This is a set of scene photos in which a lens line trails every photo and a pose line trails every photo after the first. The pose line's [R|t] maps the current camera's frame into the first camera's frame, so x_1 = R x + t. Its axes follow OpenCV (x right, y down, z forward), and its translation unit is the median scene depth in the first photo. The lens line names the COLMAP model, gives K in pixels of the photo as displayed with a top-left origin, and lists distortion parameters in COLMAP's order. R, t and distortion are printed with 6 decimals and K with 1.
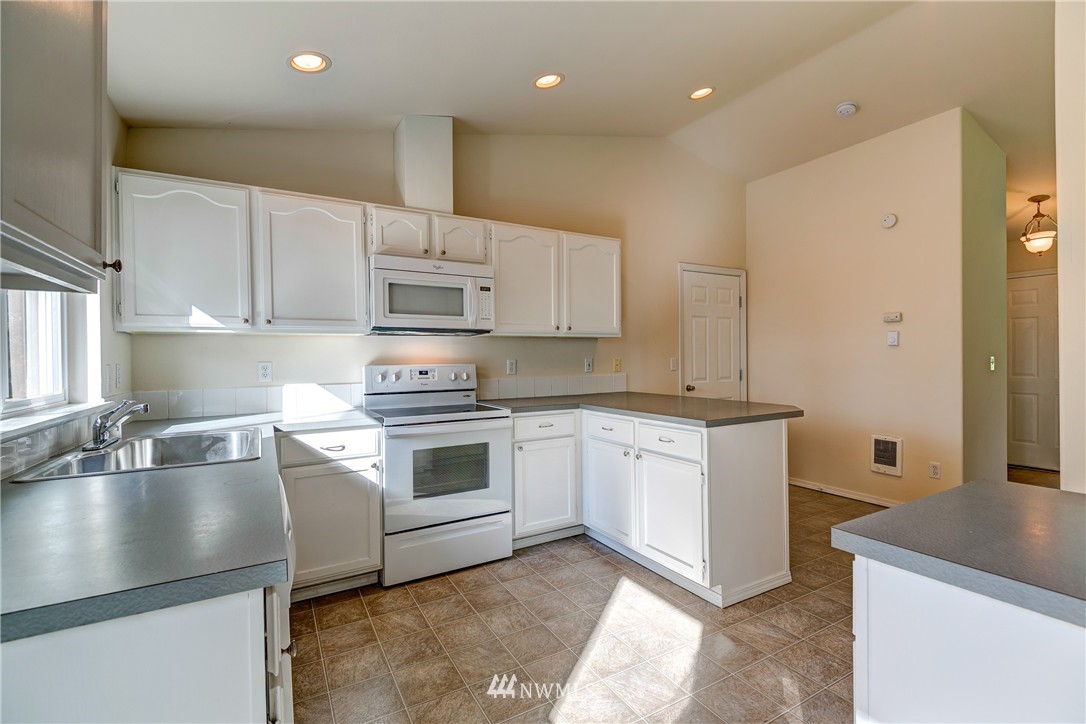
lens RADIAL K [[487.0, 0, 543.0], [0, 487.0, 362.0], [0, 0, 1]] dist [0.005268, -0.000337]
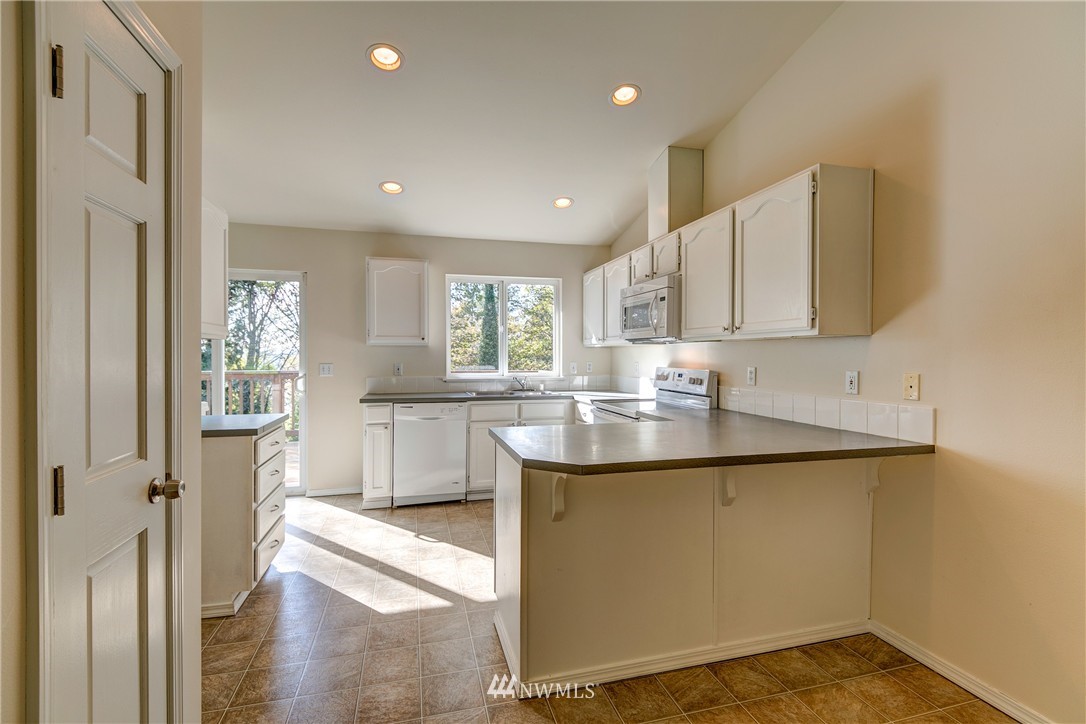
lens RADIAL K [[487.0, 0, 543.0], [0, 487.0, 362.0], [0, 0, 1]] dist [0.005268, -0.000337]
pose [[-0.248422, 0.025935, -0.968305, 1.026737], [-0.011864, 0.999485, 0.029814, -0.042764], [0.968579, 0.018895, -0.247986, 1.061385]]
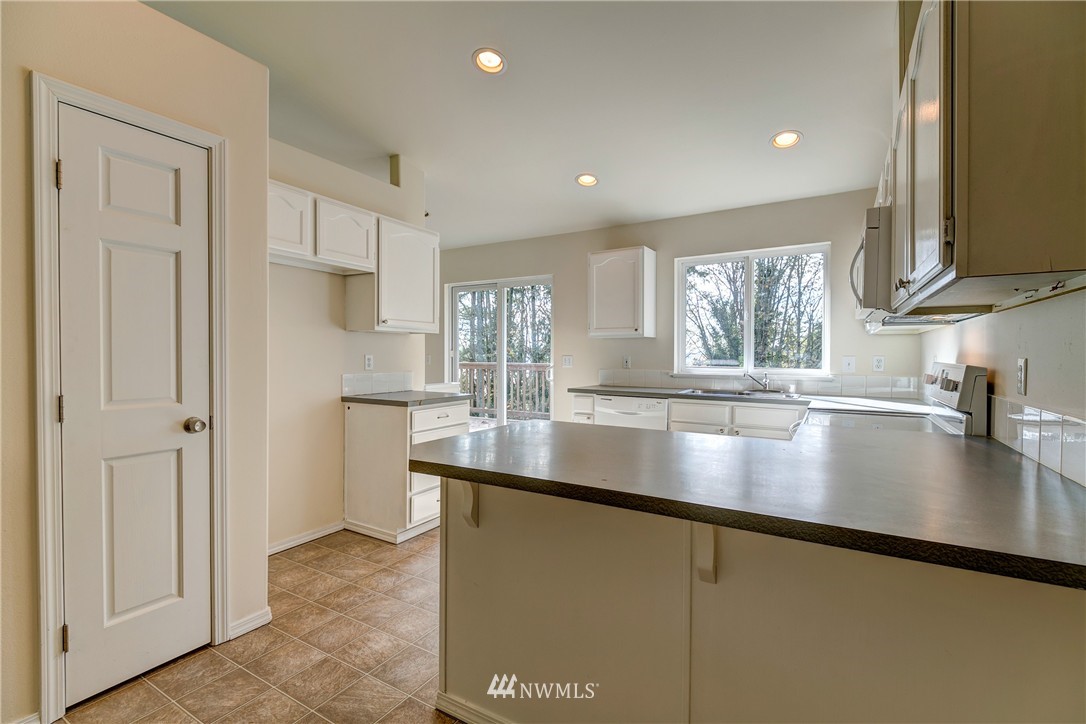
lens RADIAL K [[487.0, 0, 543.0], [0, 487.0, 362.0], [0, 0, 1]] dist [0.005268, -0.000337]
pose [[-0.870569, 0.017080, -0.491750, 0.609552], [0.000188, 0.999409, 0.034380, -0.020370], [0.492047, 0.029838, -0.870057, 1.432697]]
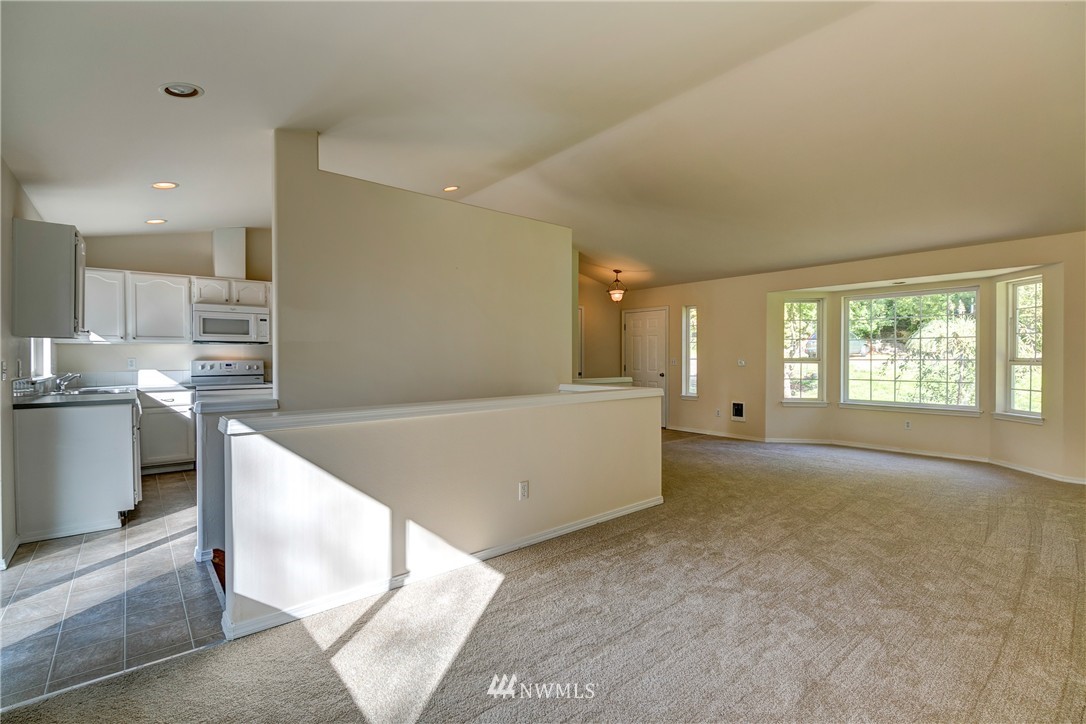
lens RADIAL K [[498.6, 0, 543.0], [0, 498.6, 362.0], [0, 0, 1]] dist [-0.014332, -0.000747]
pose [[0.984785, 0.006825, 0.173644, 0.634245], [-0.006689, 0.999977, -0.001368, 0.005450], [-0.173650, 0.000185, 0.984807, -1.102431]]
